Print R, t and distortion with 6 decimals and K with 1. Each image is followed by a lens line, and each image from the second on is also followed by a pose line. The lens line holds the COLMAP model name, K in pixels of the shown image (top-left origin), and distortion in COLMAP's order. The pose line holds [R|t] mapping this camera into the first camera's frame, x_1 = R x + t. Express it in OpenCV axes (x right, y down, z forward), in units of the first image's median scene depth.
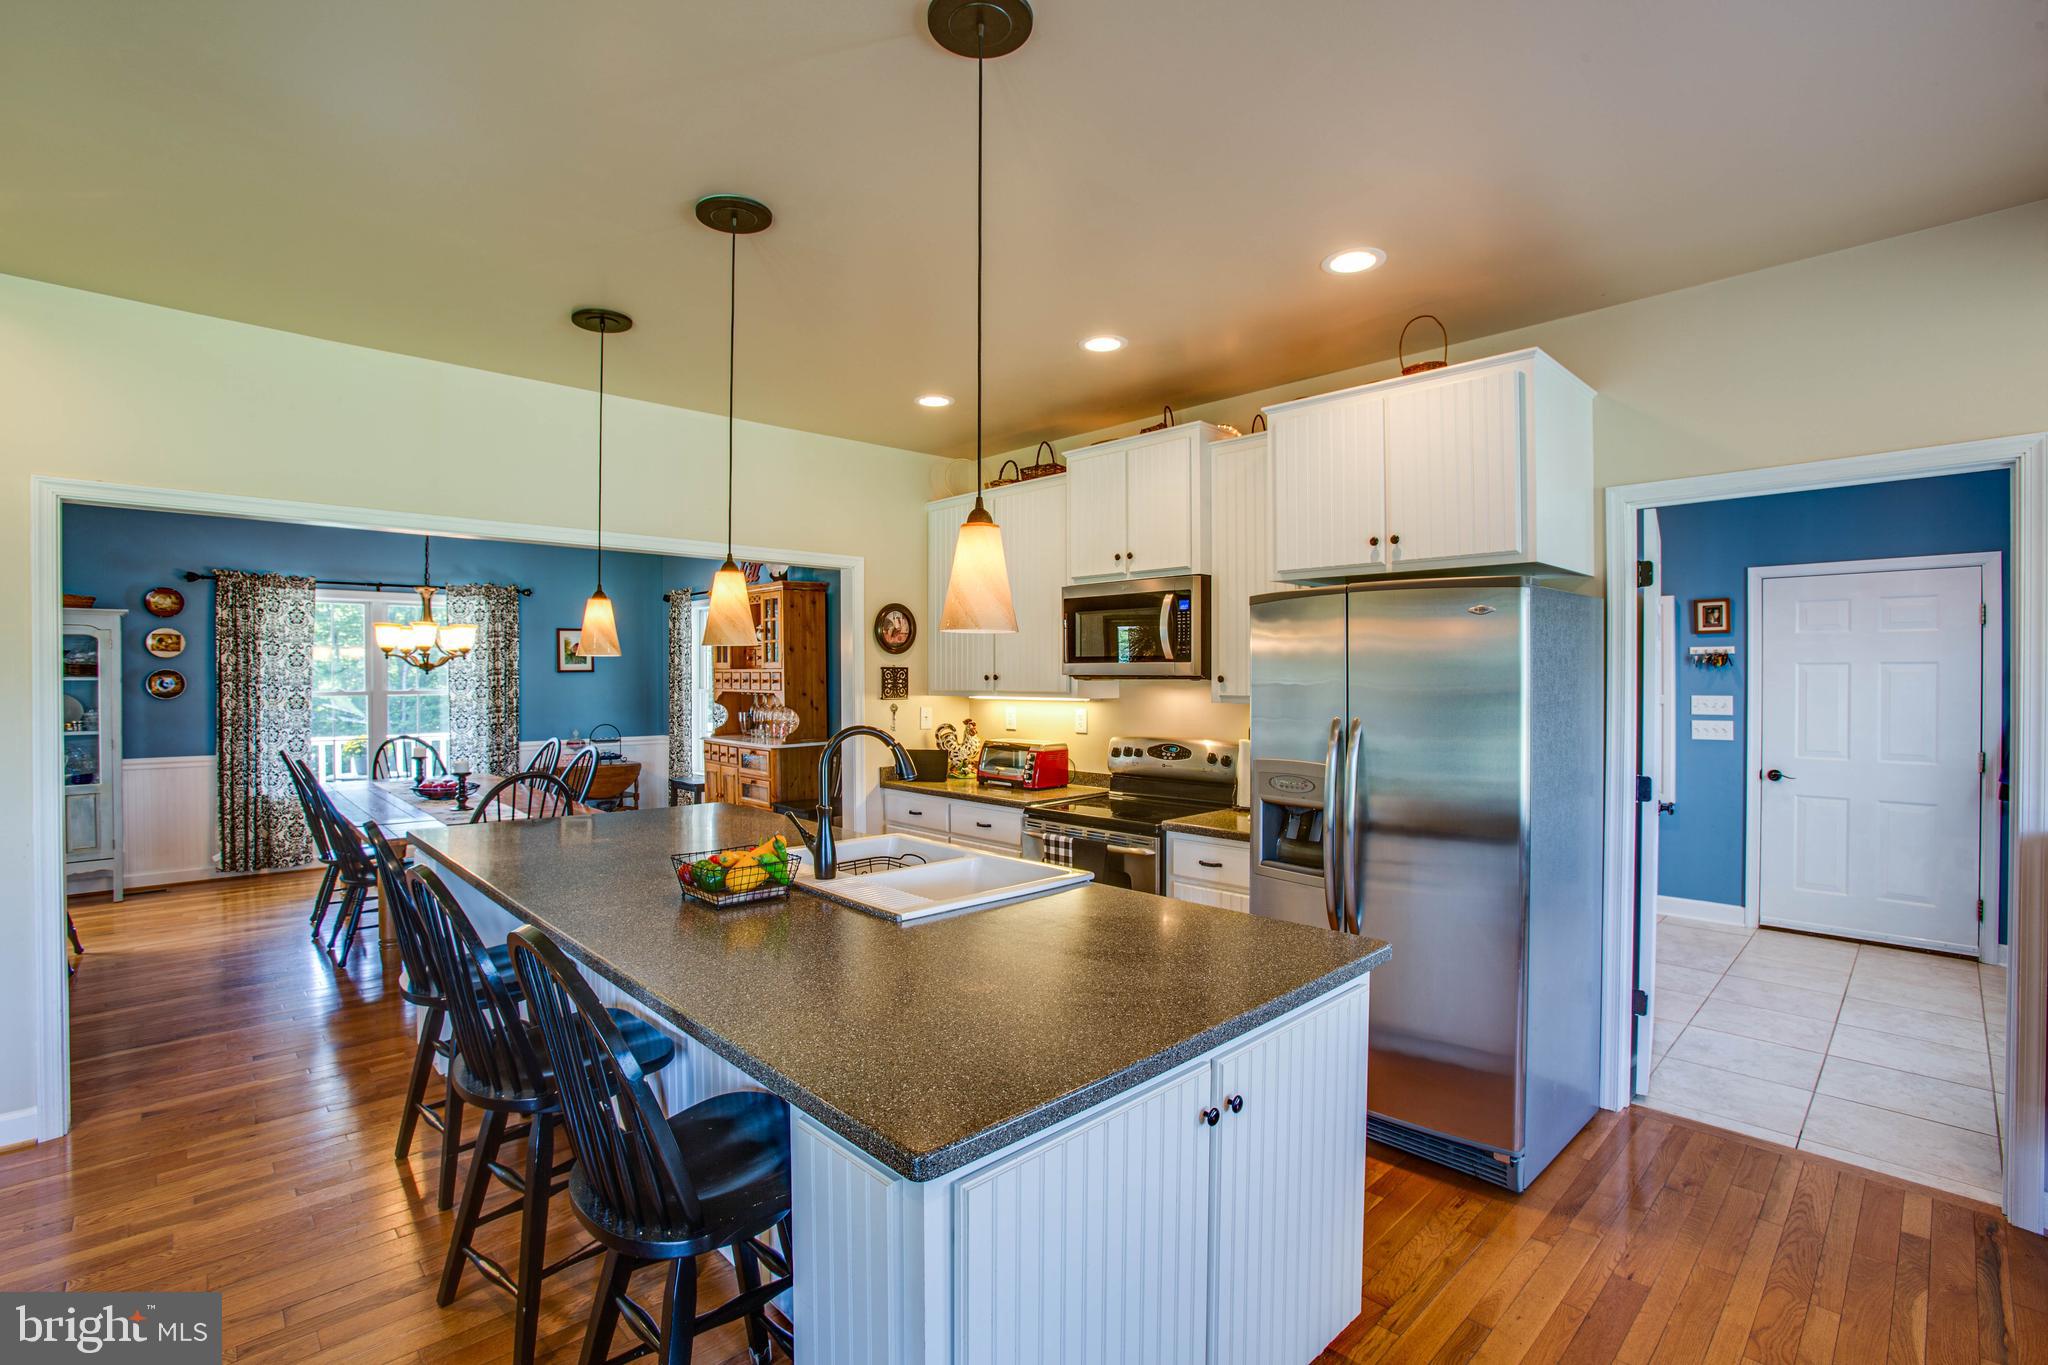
lens RADIAL K [[936.1, 0, 1029.7], [0, 936.1, 682.8], [0, 0, 1]] dist [-0.039127, 0.003384]
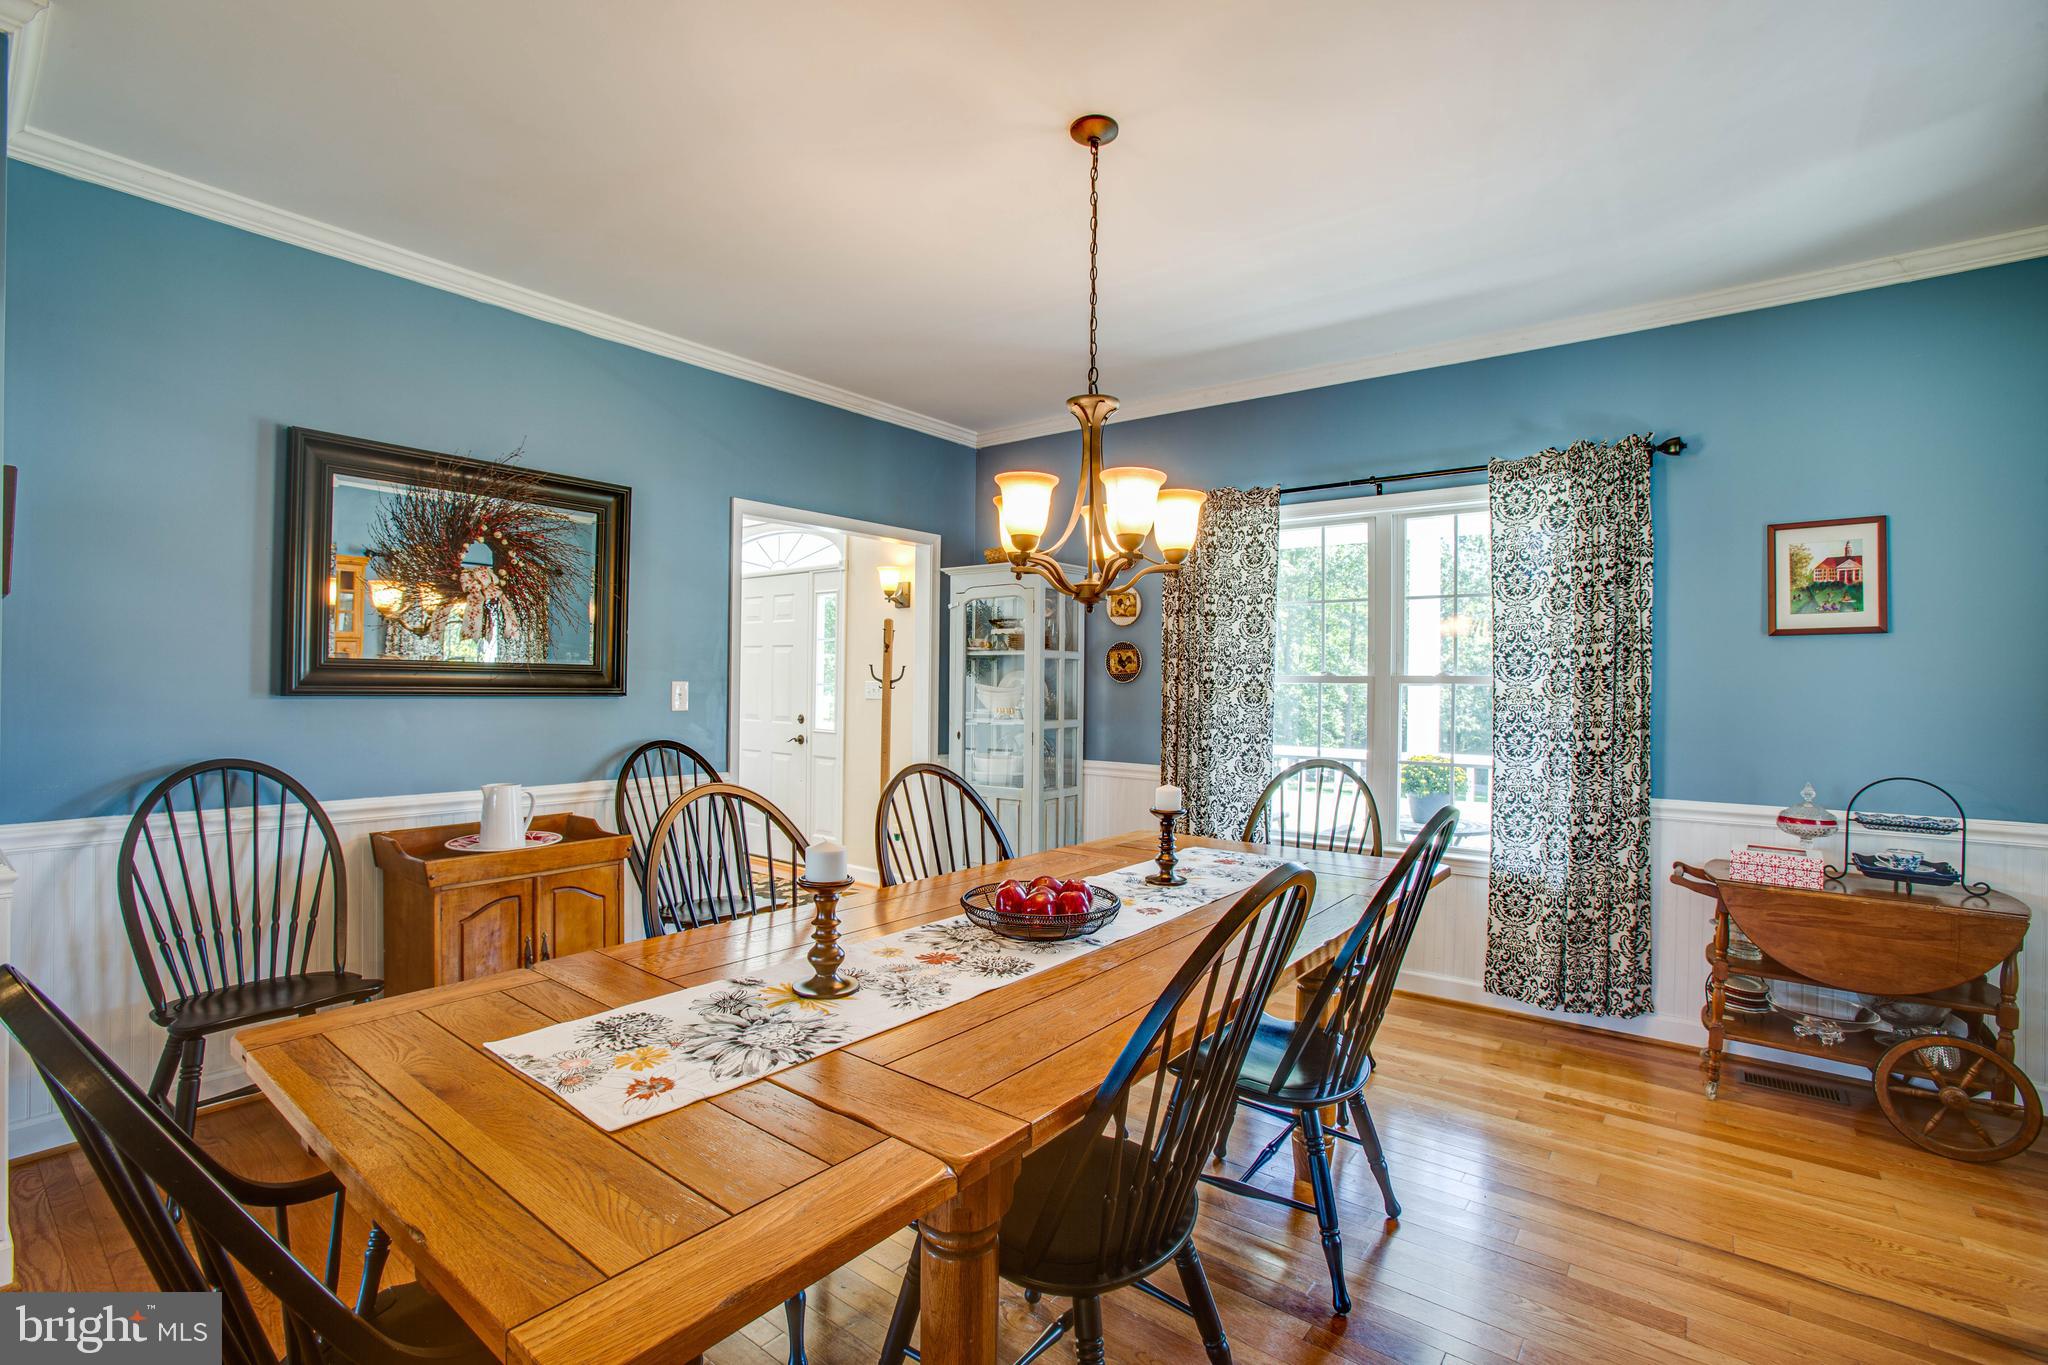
lens RADIAL K [[936.1, 0, 1029.8], [0, 936.1, 673.9], [0, 0, 1]] dist [-0.039127, 0.003384]
pose [[0.137179, 0.002862, -0.990542, -0.195277], [-0.012544, 0.999921, 0.001152, 0.010675], [0.990467, 0.012267, 0.137204, 0.753299]]
